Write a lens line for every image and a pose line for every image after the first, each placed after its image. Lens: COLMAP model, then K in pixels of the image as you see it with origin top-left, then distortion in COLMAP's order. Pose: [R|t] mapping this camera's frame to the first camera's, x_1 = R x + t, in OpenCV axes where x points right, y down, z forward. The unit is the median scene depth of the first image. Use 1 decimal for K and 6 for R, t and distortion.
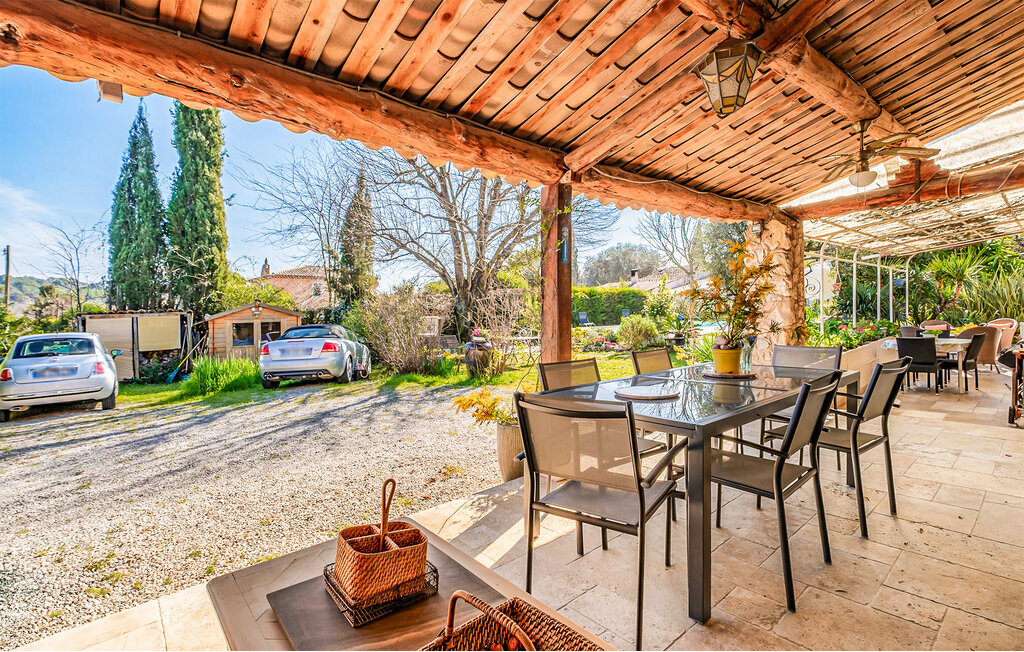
lens RADIAL K [[468.3, 0, 512.0], [0, 468.3, 326.0], [0, 0, 1]] dist [-0.001351, -0.000232]
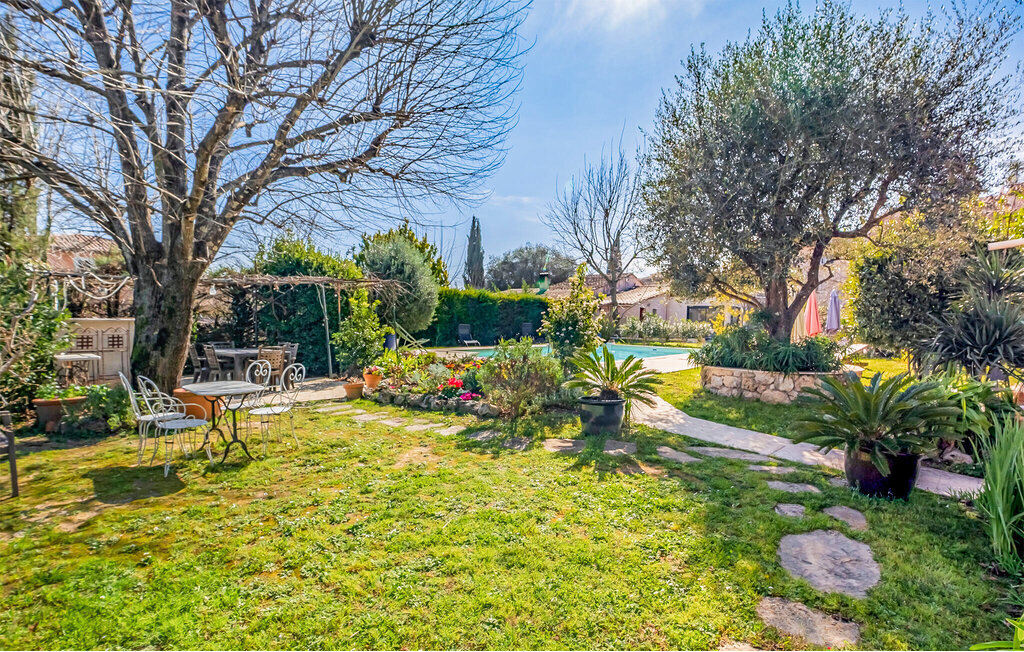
lens RADIAL K [[468.3, 0, 512.0], [0, 468.3, 326.0], [0, 0, 1]] dist [-0.001351, -0.000232]
pose [[0.982672, 0.052212, 0.177849, 0.085715], [-0.048967, 0.998545, -0.022589, -0.013148], [-0.178770, 0.013489, 0.983798, 0.271054]]
